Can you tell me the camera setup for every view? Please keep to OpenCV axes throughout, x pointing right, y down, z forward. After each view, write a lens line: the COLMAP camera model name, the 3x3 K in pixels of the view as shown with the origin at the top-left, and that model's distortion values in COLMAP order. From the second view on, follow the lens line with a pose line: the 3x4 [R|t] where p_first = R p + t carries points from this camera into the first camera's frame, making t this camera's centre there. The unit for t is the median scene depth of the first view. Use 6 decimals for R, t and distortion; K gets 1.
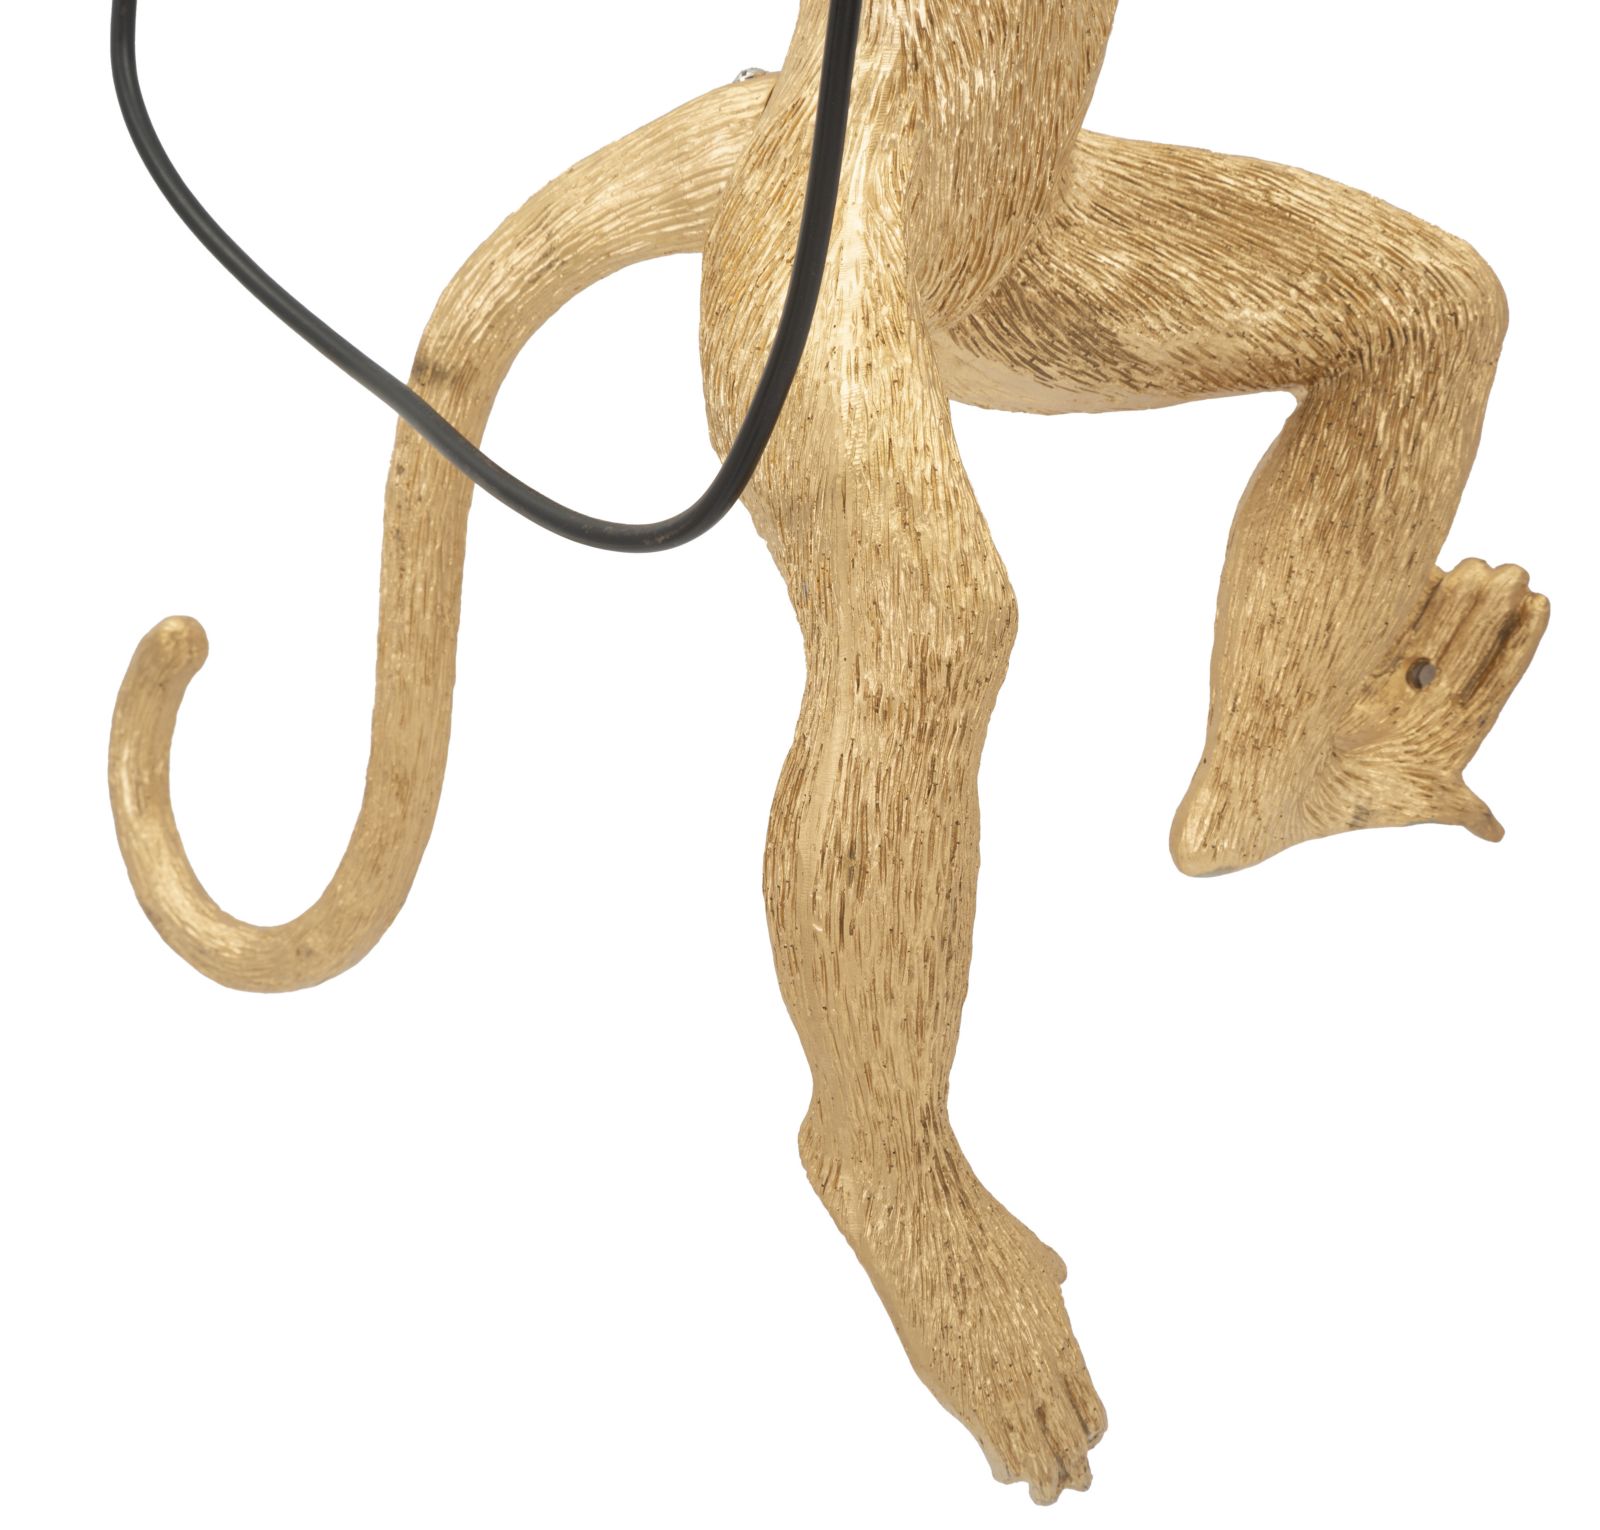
lens RADIAL K [[5122.0, 0, 800.1], [0, 5122.0, 766.5], [0, 0, 1]] dist [0.321781, 0.000000]
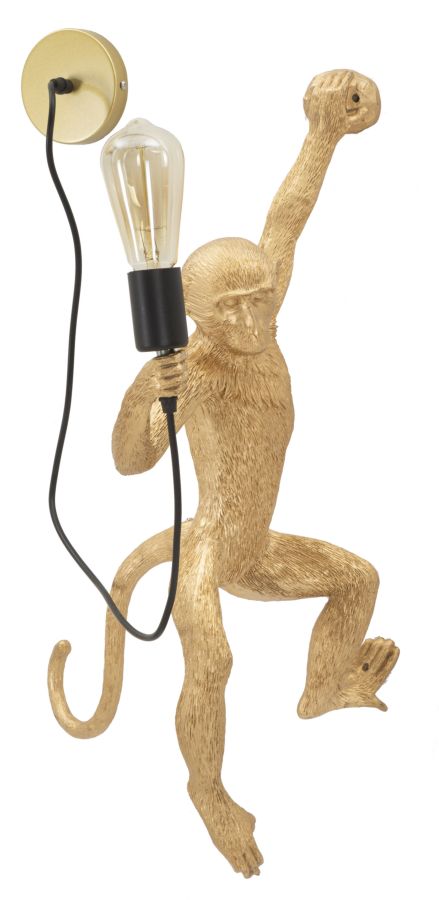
lens RADIAL K [[2731.7, 0, 219.8], [0, 2731.7, 449.7], [0, 0, 1]] dist [0.620867, 0.000000]
pose [[0.983197, 0.012633, -0.182109, 0.404348], [-0.016713, 0.999642, -0.020887, -0.143217], [0.181780, 0.023579, 0.983056, -1.116493]]
